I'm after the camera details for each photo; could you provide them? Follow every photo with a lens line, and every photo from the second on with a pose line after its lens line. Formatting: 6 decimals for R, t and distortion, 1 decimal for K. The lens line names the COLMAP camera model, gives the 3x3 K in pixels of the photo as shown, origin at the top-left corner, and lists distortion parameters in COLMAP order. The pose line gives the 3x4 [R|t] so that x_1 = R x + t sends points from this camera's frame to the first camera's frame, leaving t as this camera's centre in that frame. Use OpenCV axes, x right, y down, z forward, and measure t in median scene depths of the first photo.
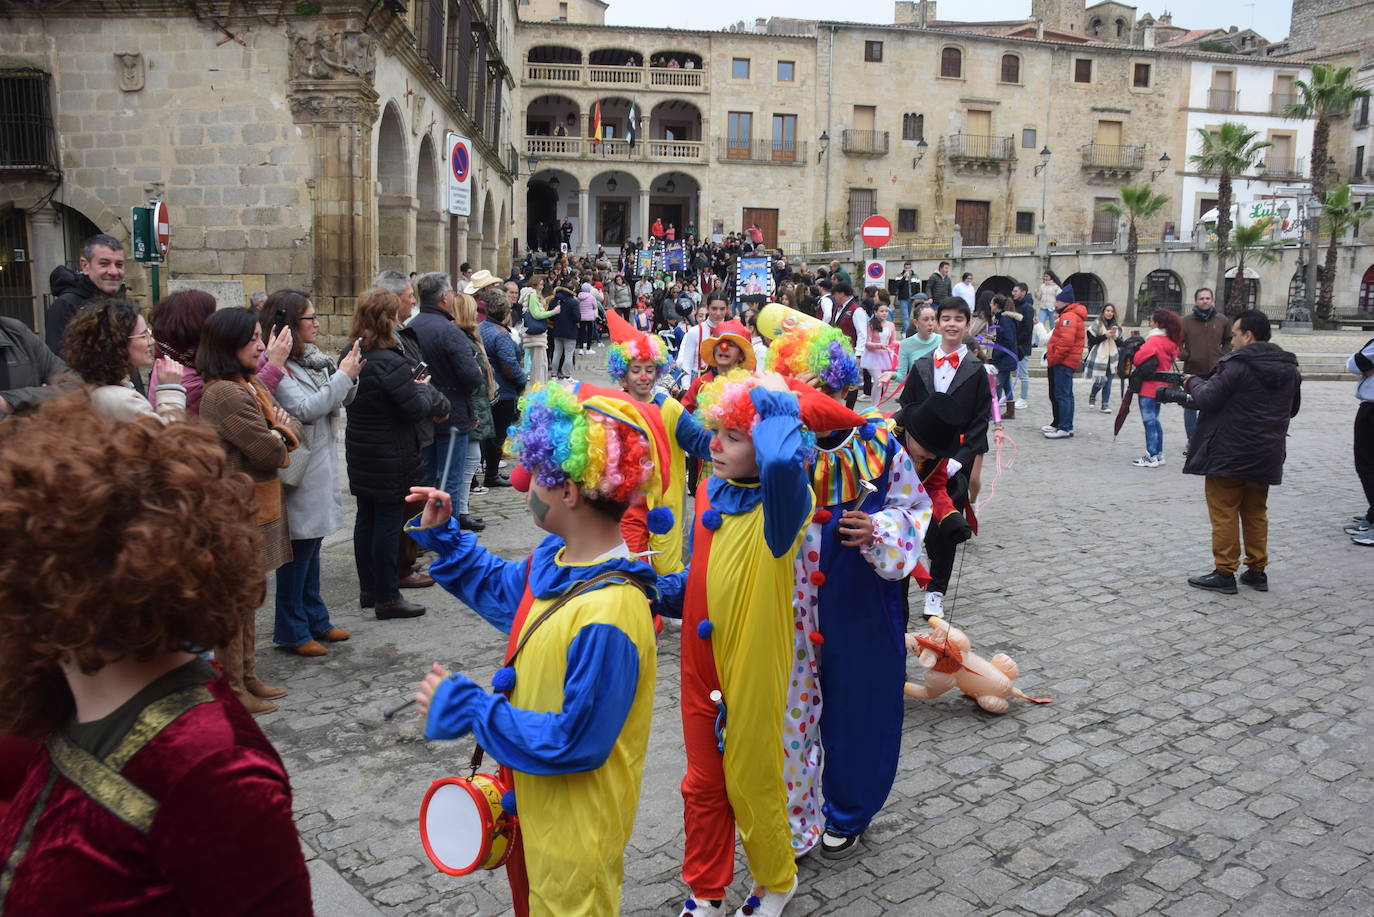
lens RADIAL K [[1073.6, 0, 685.2], [0, 1073.6, 481.5], [0, 0, 1]] dist [-0.158271, 0.115187]
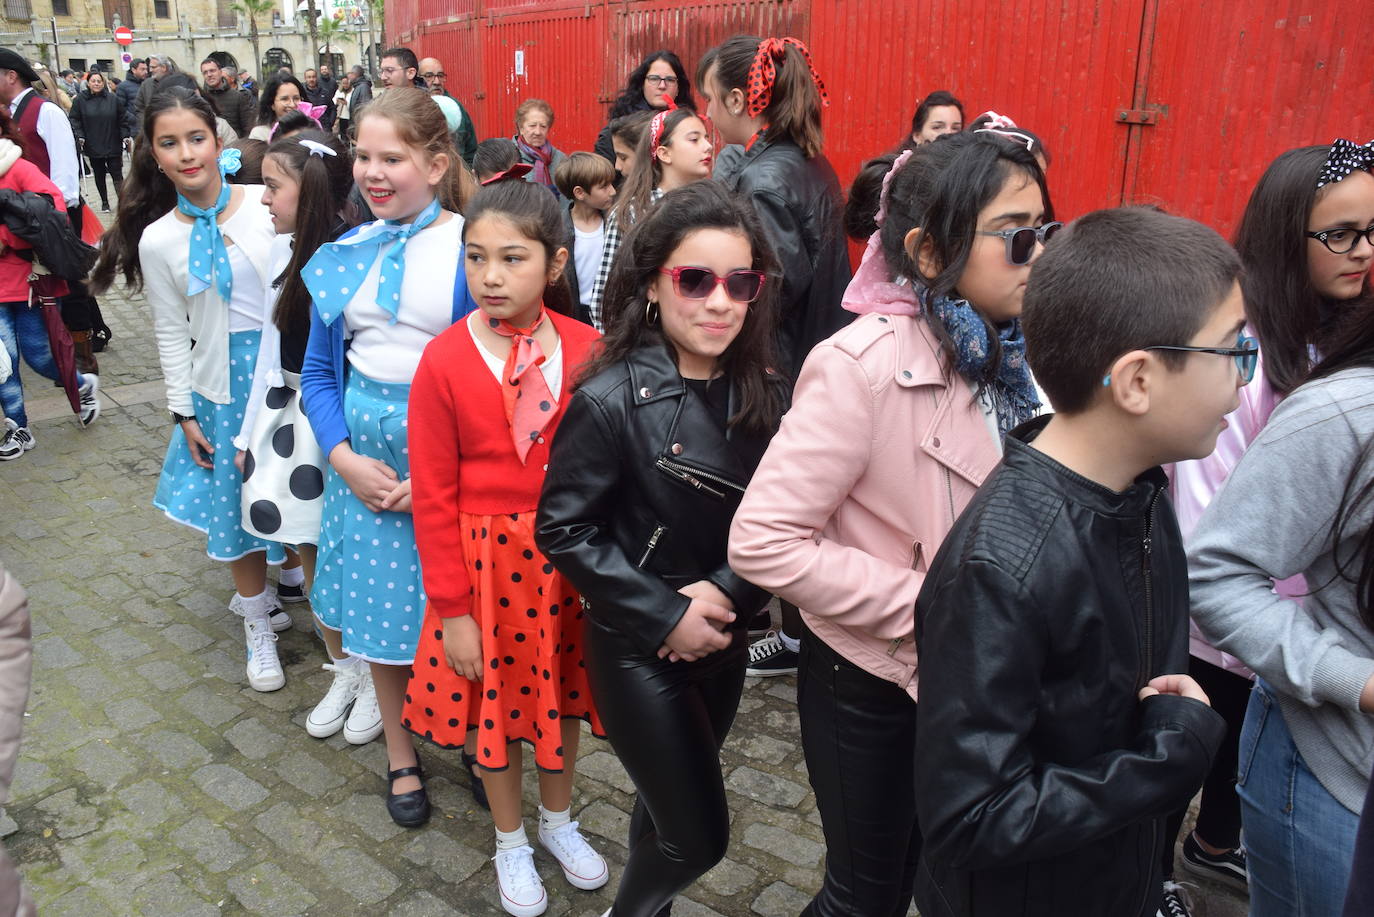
lens RADIAL K [[1054.8, 0, 686.0], [0, 1054.8, 488.7], [0, 0, 1]] dist [-0.169540, 0.112569]
pose [[0.707777, -0.253420, 0.659416, -0.174326], [0.102061, 0.960330, 0.259518, 0.063735], [-0.699024, -0.116380, 0.705564, -0.369931]]
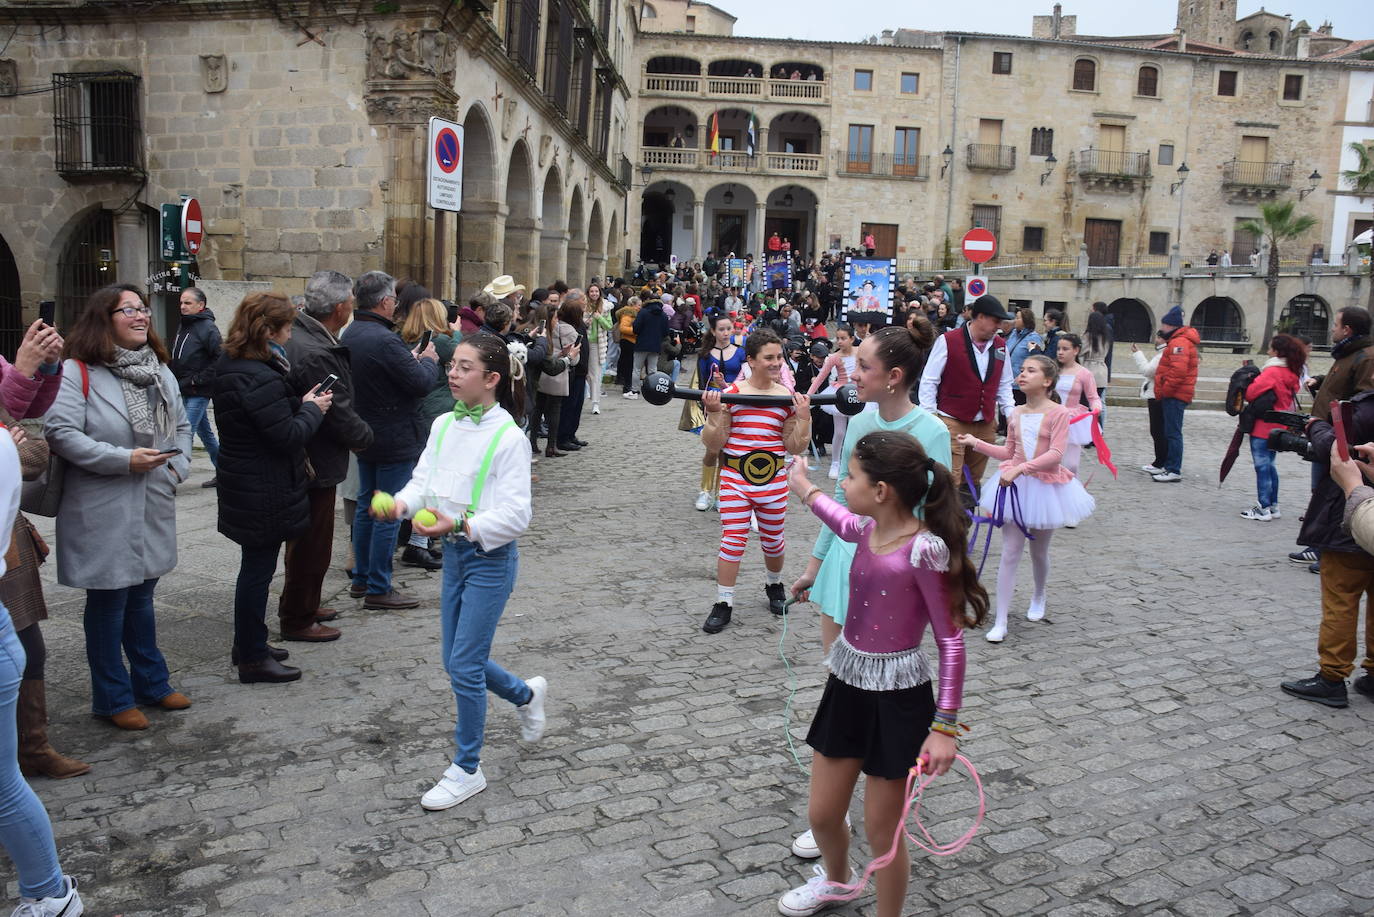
lens RADIAL K [[1071.0, 0, 685.1], [0, 1071.0, 480.4], [0, 0, 1]] dist [-0.154120, 0.106456]
pose [[0.992618, 0.037663, -0.115291, 0.014709], [-0.039346, 0.999149, -0.012354, -0.003404], [0.114727, 0.016799, 0.993255, 0.022364]]
